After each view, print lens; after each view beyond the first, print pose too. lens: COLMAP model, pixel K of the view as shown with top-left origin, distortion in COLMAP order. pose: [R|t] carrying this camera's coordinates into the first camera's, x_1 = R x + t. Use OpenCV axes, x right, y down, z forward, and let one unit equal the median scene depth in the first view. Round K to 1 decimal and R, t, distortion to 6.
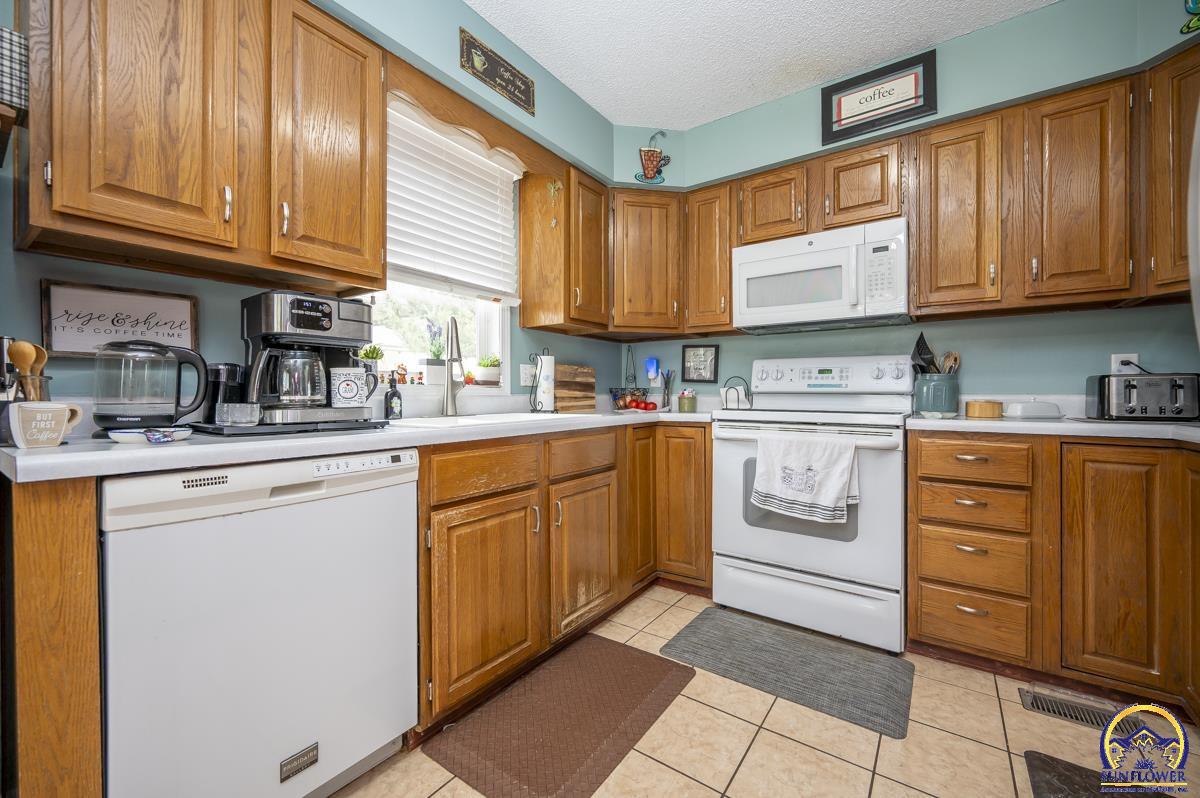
lens RADIAL K [[472.3, 0, 601.8], [0, 472.3, 394.1], [0, 0, 1]] dist [0.000675, 0.000336]
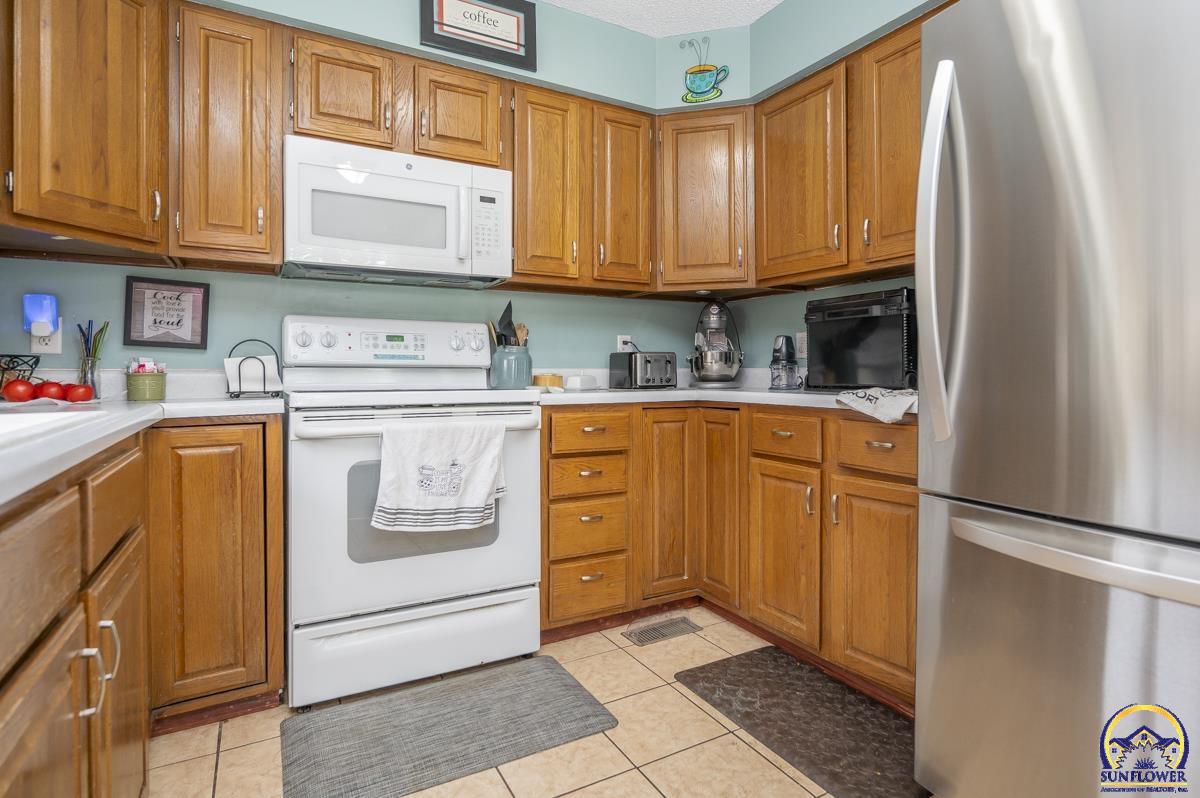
lens RADIAL K [[621.2, 0, 601.9], [0, 621.2, 373.3], [0, 0, 1]] dist [0.000843, 0.000238]
pose [[0.429474, -0.004378, 0.903069, -0.359994], [0.002711, 0.999990, 0.003558, 0.007537], [-0.903075, 0.000920, 0.429481, 0.337437]]
